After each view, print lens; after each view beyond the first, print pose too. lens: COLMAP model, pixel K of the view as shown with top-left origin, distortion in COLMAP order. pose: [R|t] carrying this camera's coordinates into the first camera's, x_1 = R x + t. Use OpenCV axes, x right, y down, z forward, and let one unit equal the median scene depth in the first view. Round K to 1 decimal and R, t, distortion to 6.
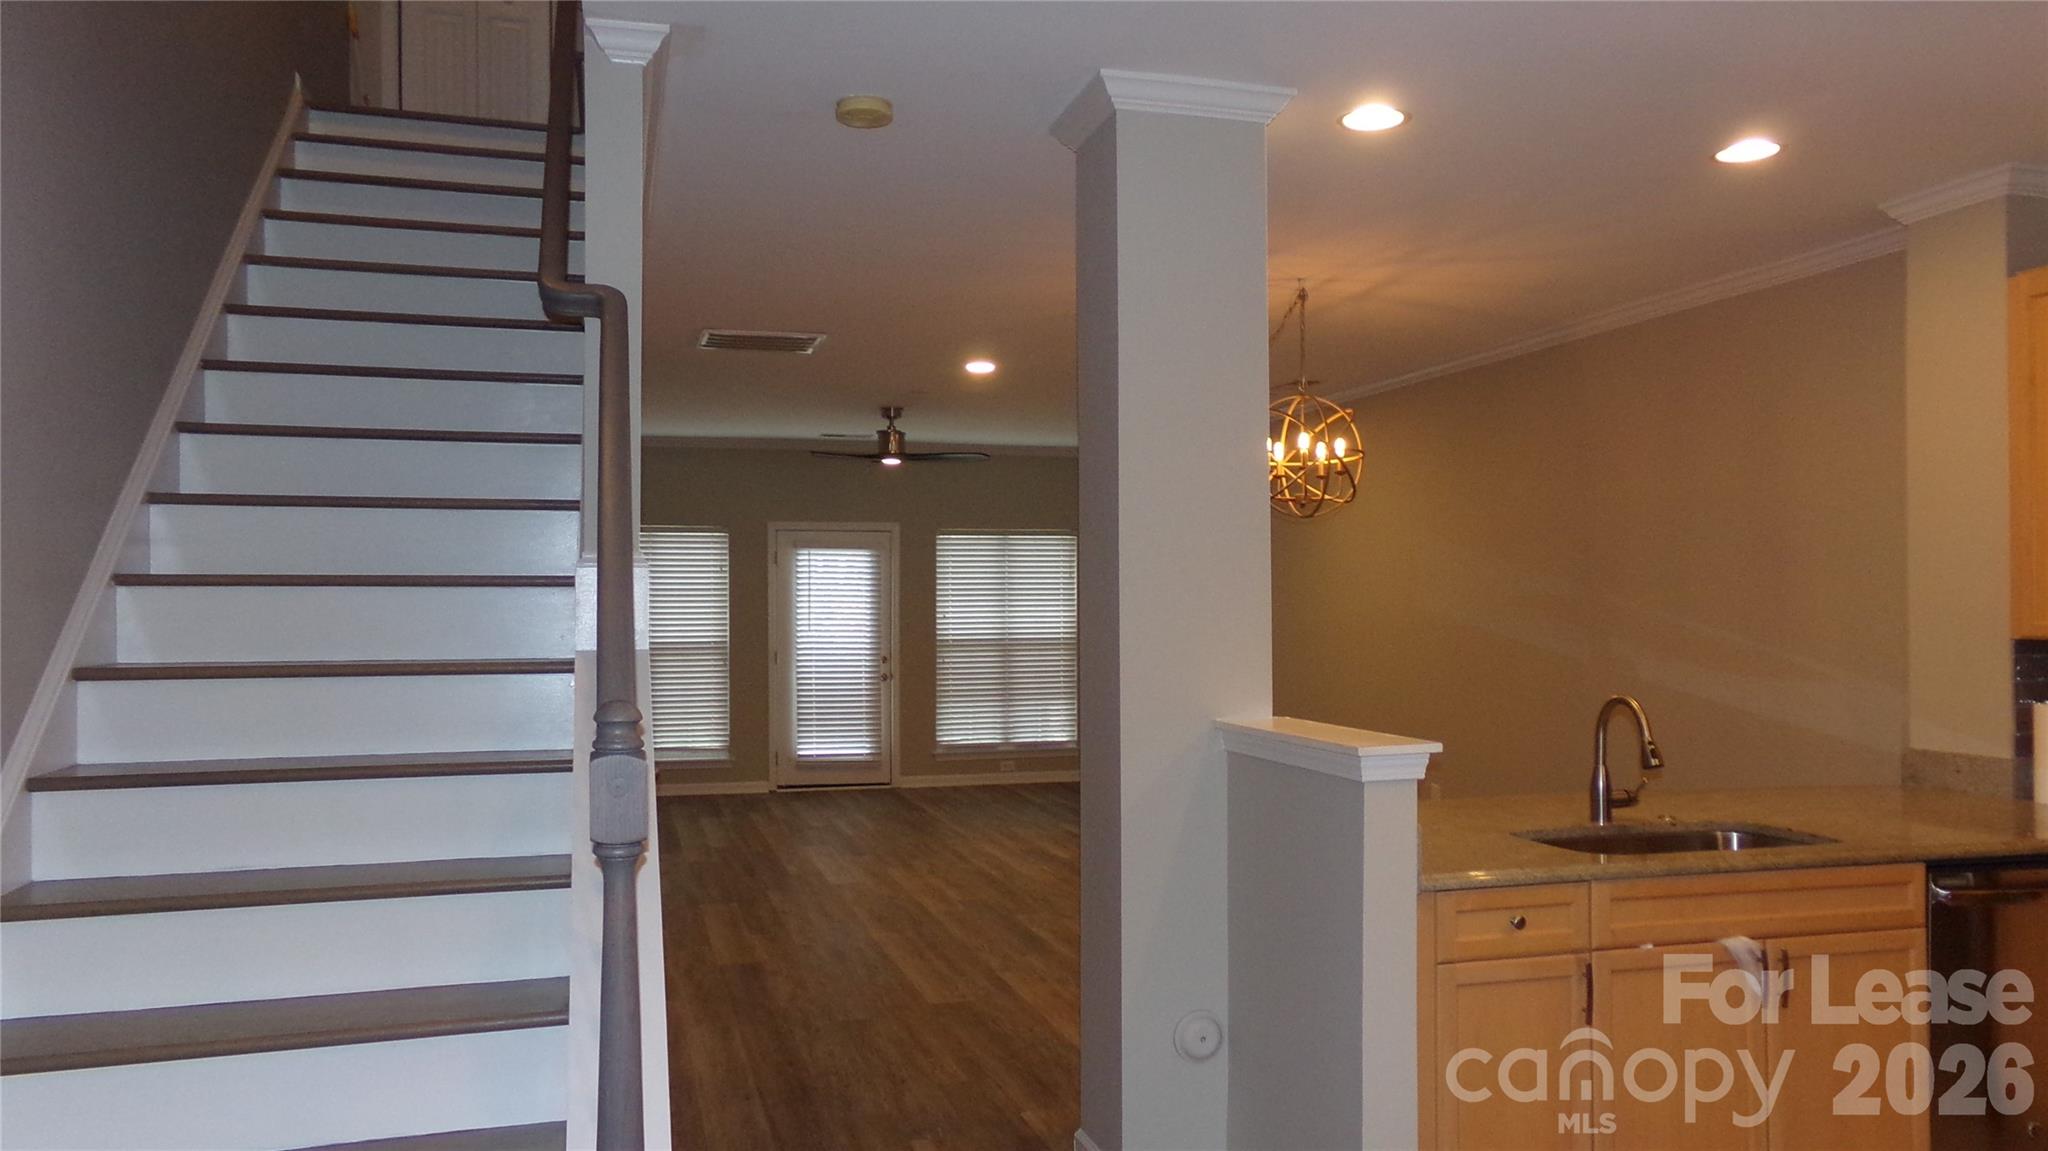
lens RADIAL K [[1467.2, 0, 1031.3], [0, 1467.2, 581.4], [0, 0, 1]] dist [-0.050805, 0.095500]
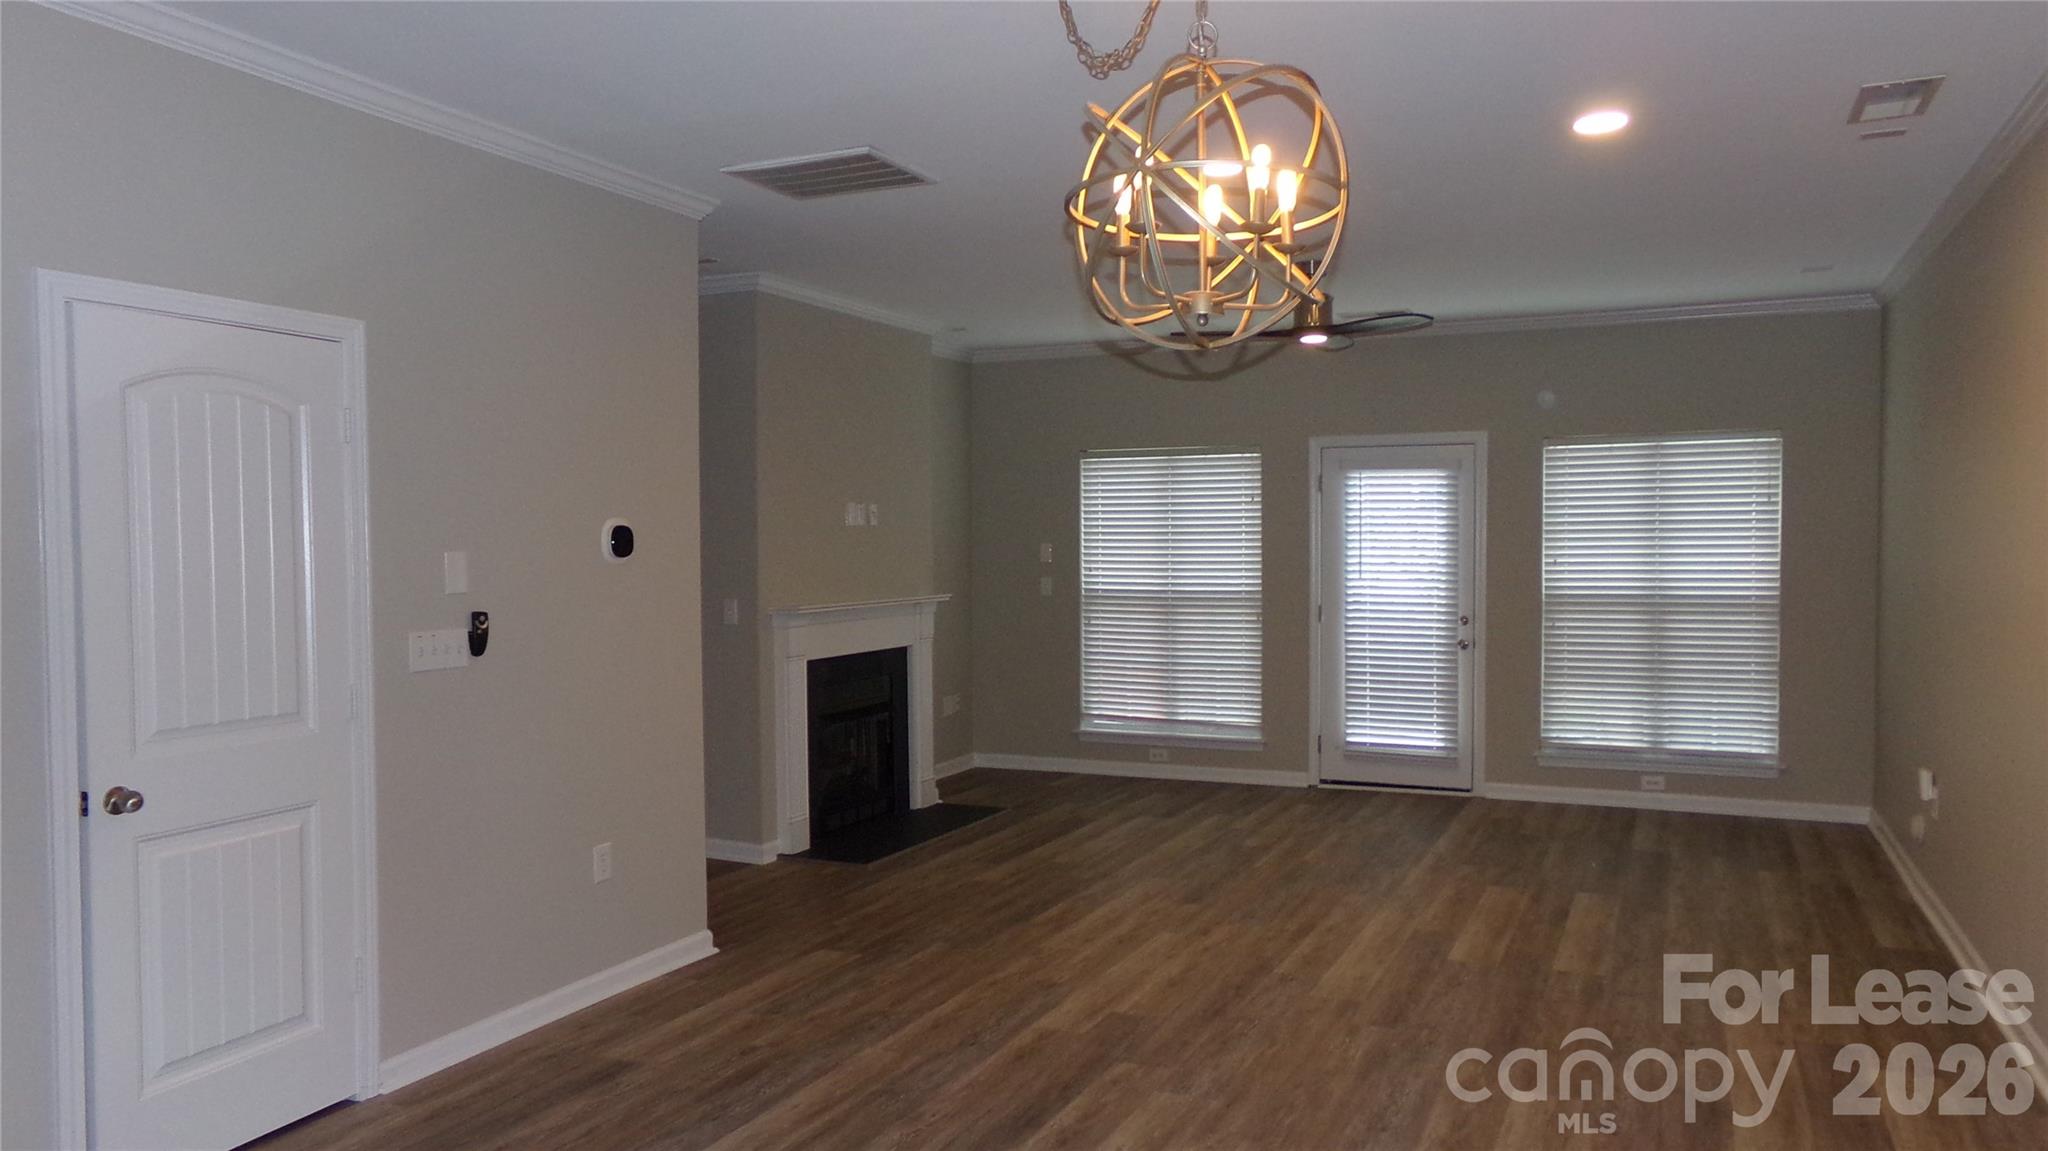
lens RADIAL K [[1467.2, 0, 1023.2], [0, 1467.2, 594.0], [0, 0, 1]] dist [-0.050805, 0.095500]
pose [[0.758996, 0.023059, -0.650686, 0.208457], [0.010660, 0.998799, 0.047830, 0.003313], [0.651007, -0.043239, 0.757839, 0.317965]]
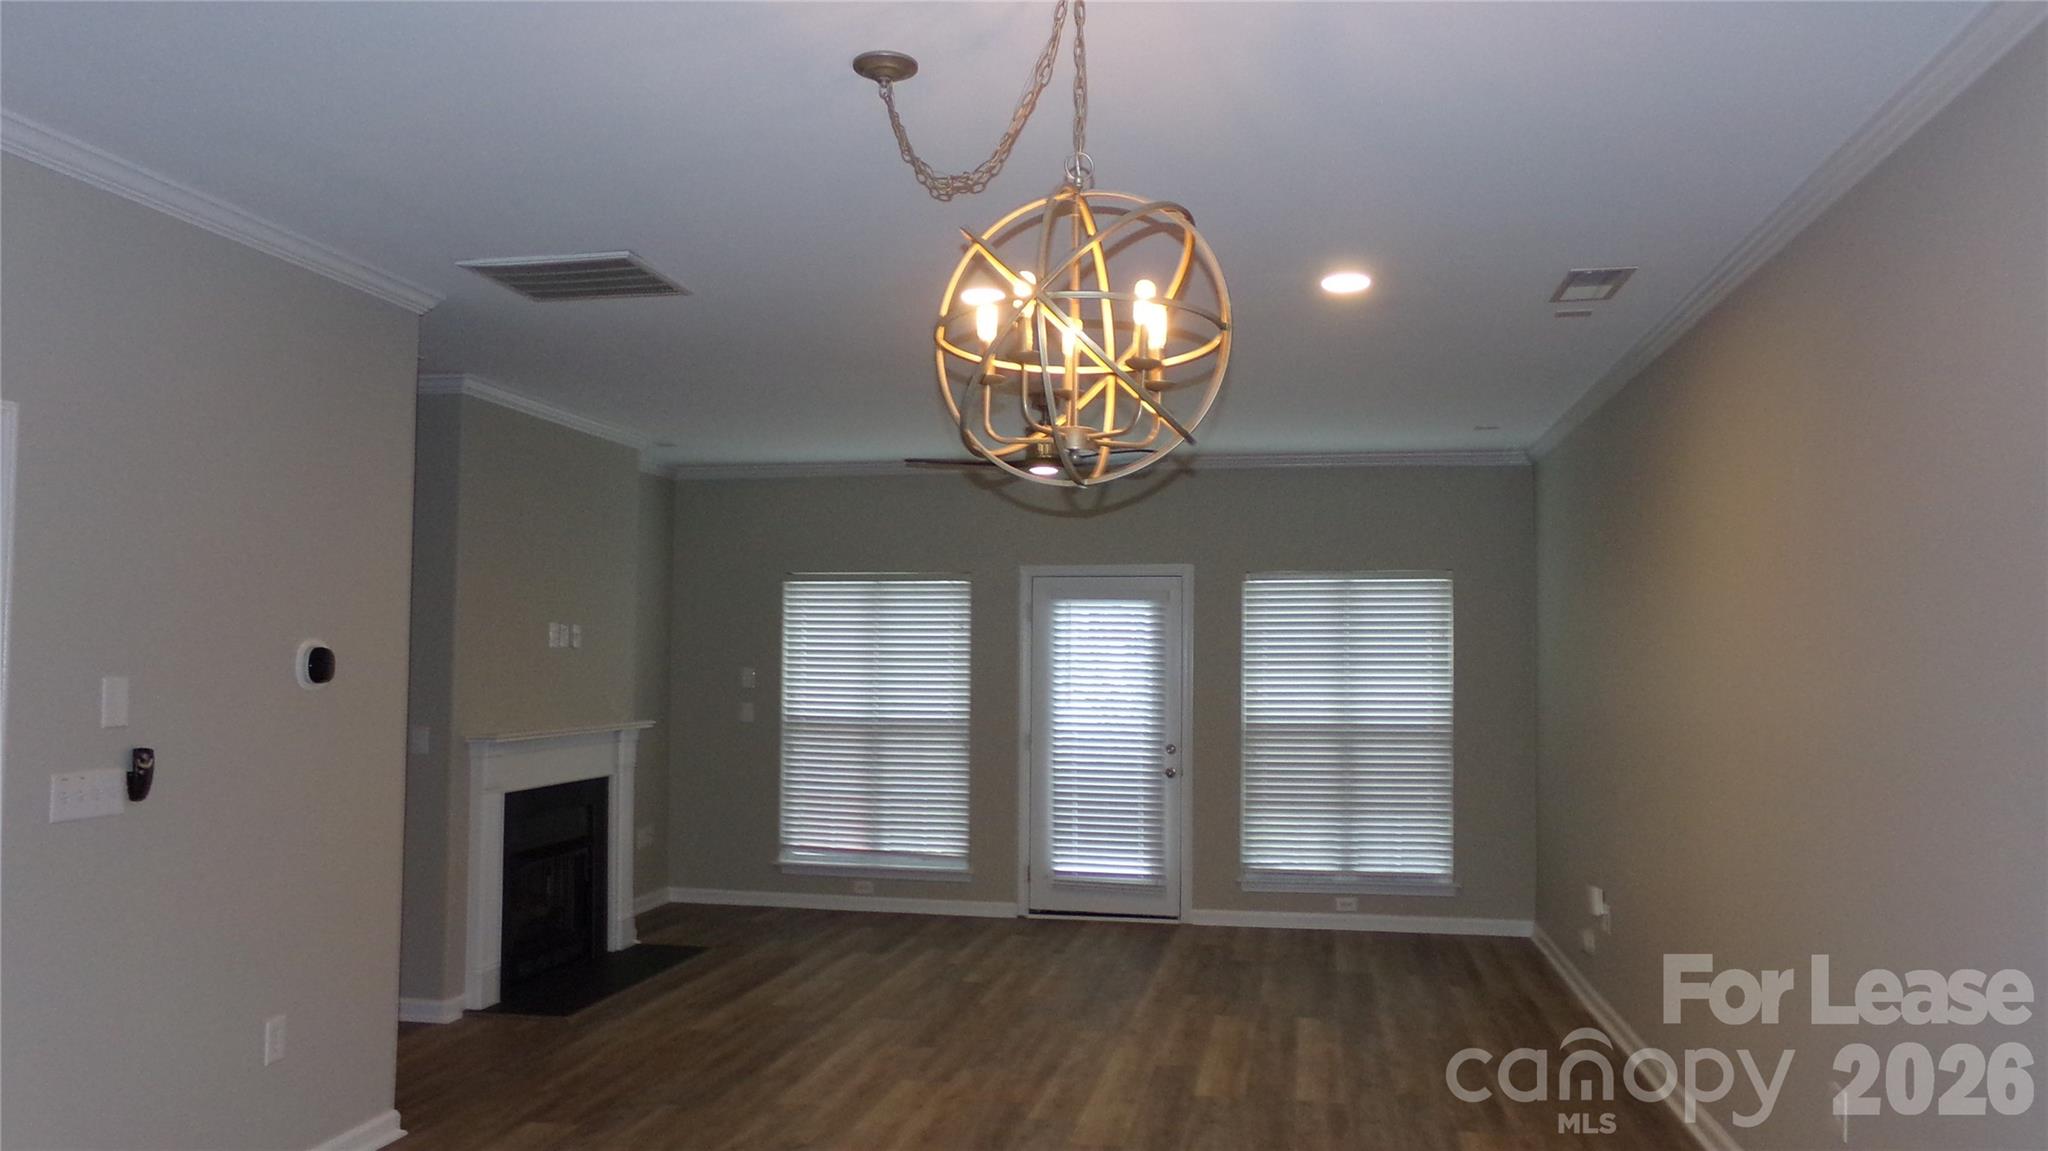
lens RADIAL K [[1467.2, 0, 1037.8], [0, 1467.2, 601.7], [0, 0, 1]] dist [-0.050805, 0.095500]
pose [[0.892690, -0.008551, -0.450590, 0.178560], [-0.005022, 0.999569, -0.028920, 0.000689], [0.450643, 0.028079, 0.892263, 0.313327]]
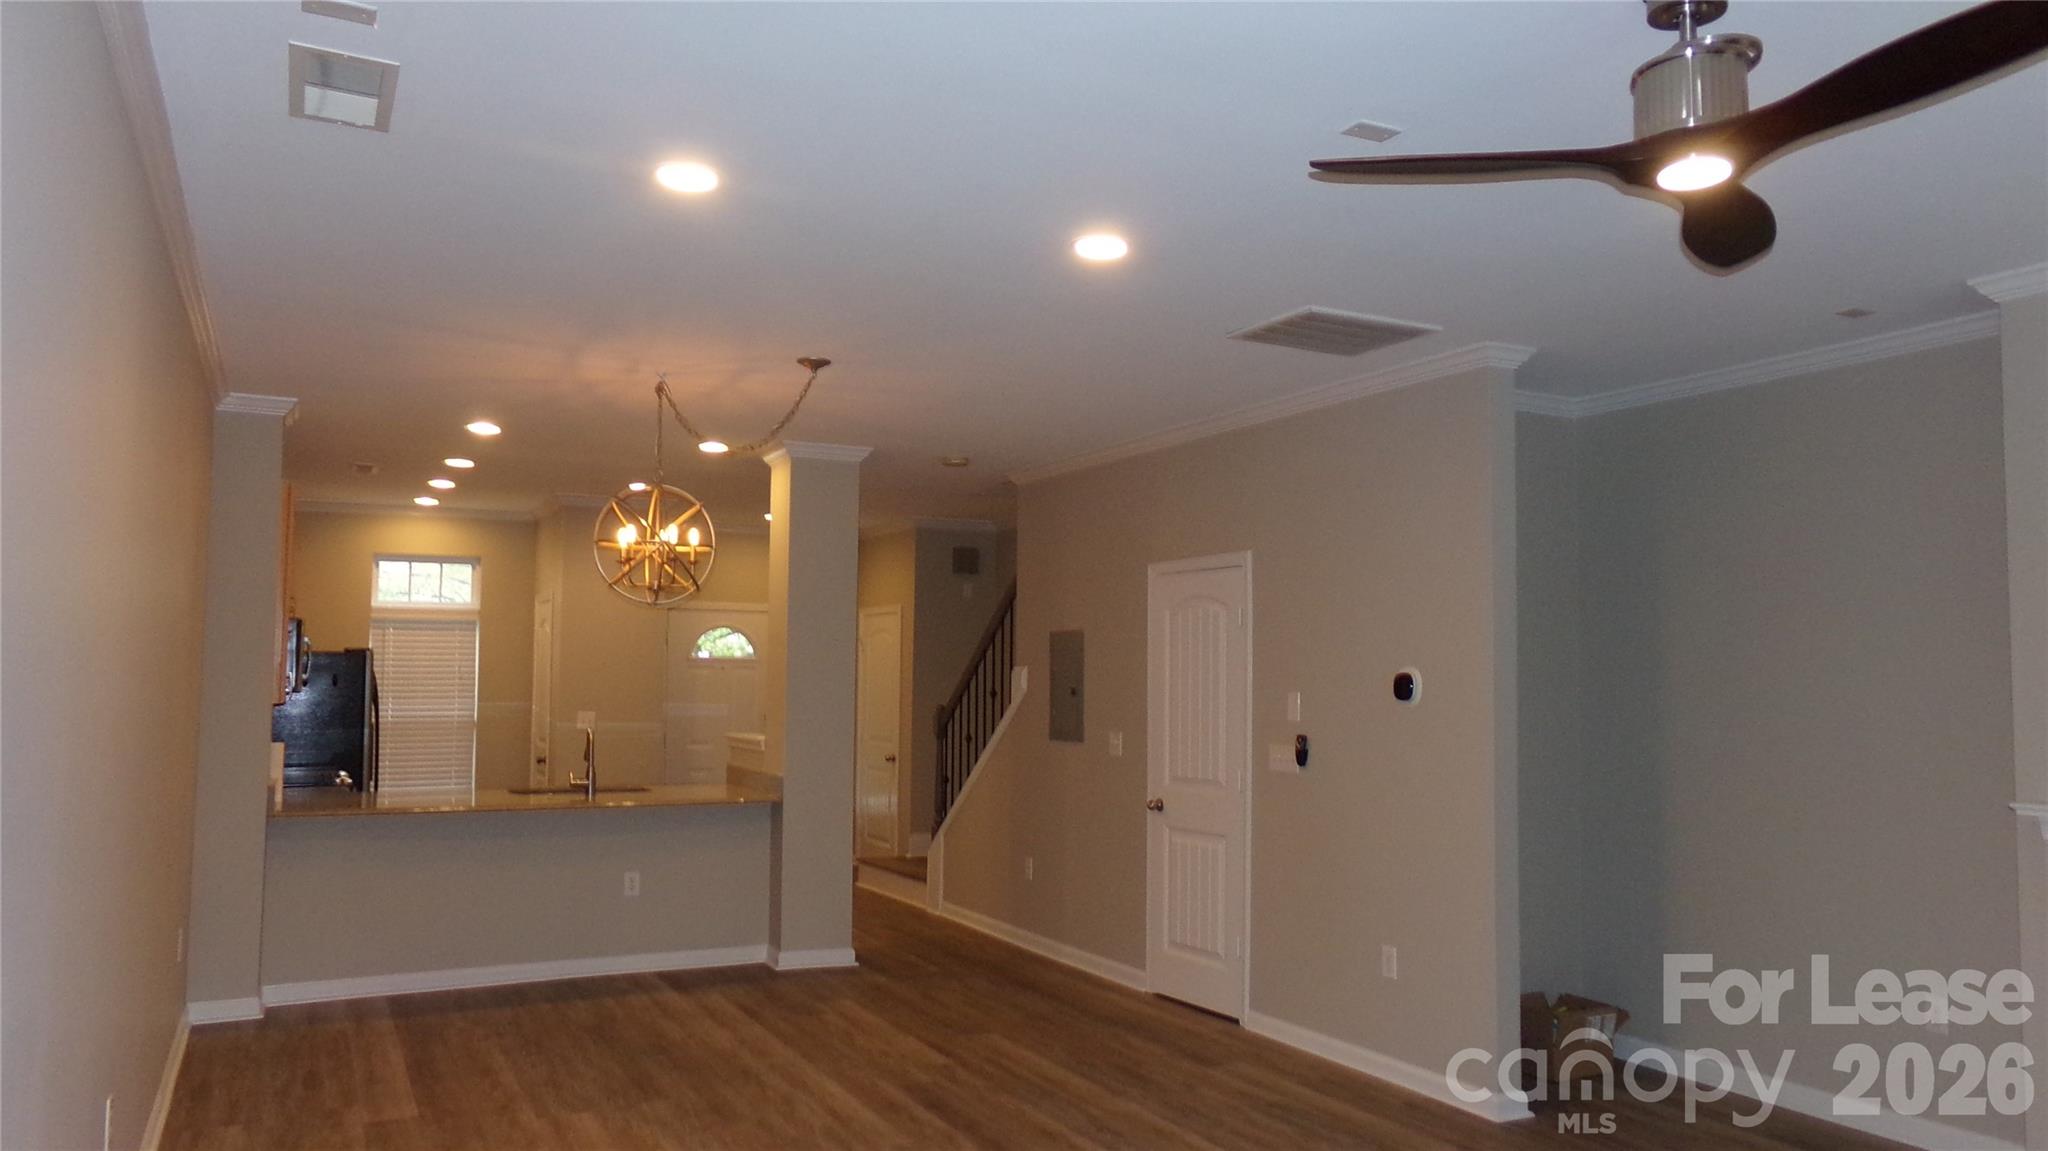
lens RADIAL K [[1467.2, 0, 1009.0], [0, 1467.2, 578.7], [0, 0, 1]] dist [-0.050805, 0.095500]
pose [[-0.985283, -0.020172, -0.169736, 0.059185], [-0.005451, 0.996215, -0.086749, 0.014071], [0.170843, -0.084547, -0.981664, 1.007683]]
